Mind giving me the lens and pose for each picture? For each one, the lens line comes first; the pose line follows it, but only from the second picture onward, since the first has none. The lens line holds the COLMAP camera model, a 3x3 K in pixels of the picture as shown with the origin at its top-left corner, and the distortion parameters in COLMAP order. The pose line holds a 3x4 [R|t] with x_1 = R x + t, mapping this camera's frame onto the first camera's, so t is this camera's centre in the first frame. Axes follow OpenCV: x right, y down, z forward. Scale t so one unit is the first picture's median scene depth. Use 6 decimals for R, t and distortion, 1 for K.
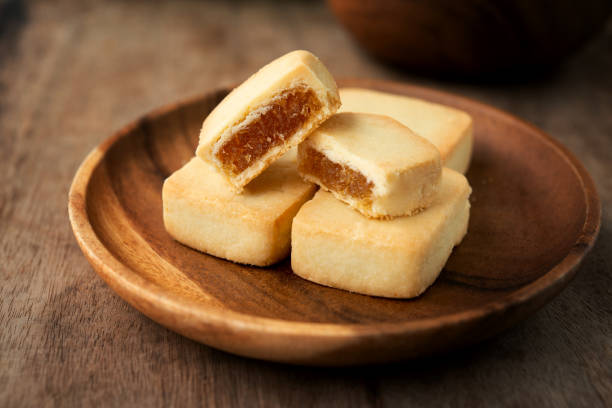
lens RADIAL K [[1144.3, 0, 312.2], [0, 1144.3, 202.3], [0, 0, 1]] dist [-0.022366, 0.000000]
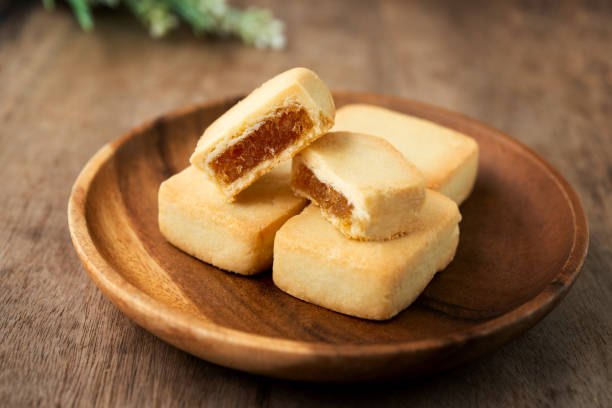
lens RADIAL K [[1144.3, 0, 308.1], [0, 1144.3, 204.0], [0, 0, 1]] dist [-0.022366, 0.000000]
pose [[0.992762, 0.086093, -0.083734, 0.095135], [-0.085007, 0.996244, 0.016455, -0.030100], [0.084836, -0.009218, 0.996352, -0.020804]]
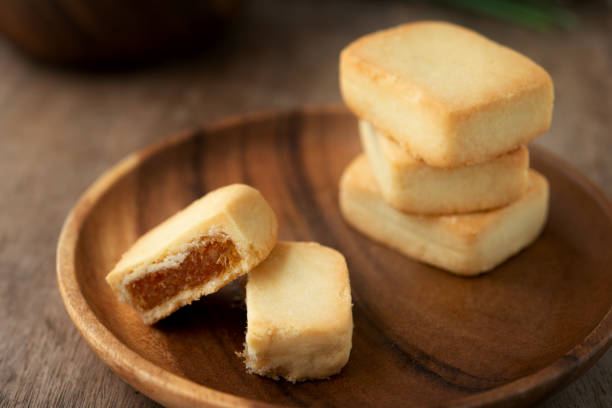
lens RADIAL K [[1144.3, 0, 306.4], [0, 1144.3, 207.4], [0, 0, 1]] dist [-0.022366, 0.000000]
pose [[0.945664, 0.162211, -0.281792, 0.270712], [-0.153736, 0.986738, 0.052086, -0.088253], [0.286504, -0.005935, 0.958061, 0.116820]]
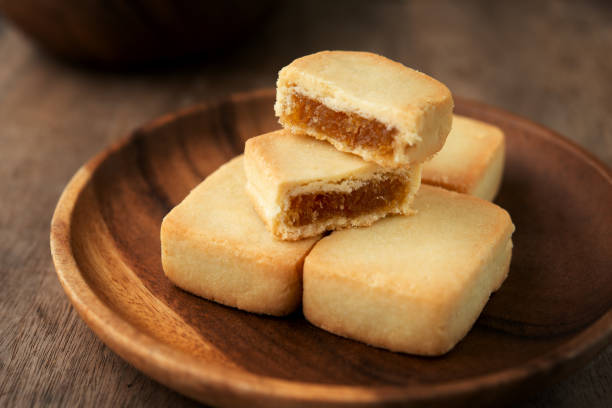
lens RADIAL K [[1144.3, 0, 306.1], [0, 1144.3, 202.8], [0, 0, 1]] dist [-0.022366, 0.000000]
pose [[0.999964, 0.002790, -0.008006, -0.008938], [-0.002648, 0.999841, 0.017659, -0.041664], [0.008054, -0.017637, 0.999812, 0.124249]]
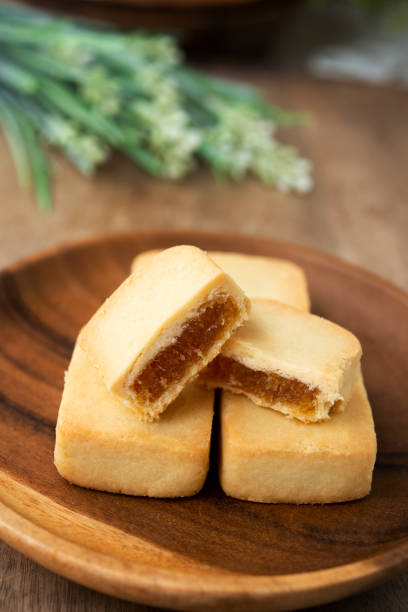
lens RADIAL K [[1144.3, 0, 202.9], [0, 1144.3, 306.3], [0, 0, 1]] dist [-0.022366, 0.000000]
pose [[0.901500, -0.179637, 0.393735, -0.368284], [0.144129, 0.982469, 0.118242, -0.197843], [-0.408073, -0.049847, 0.911587, 0.193847]]
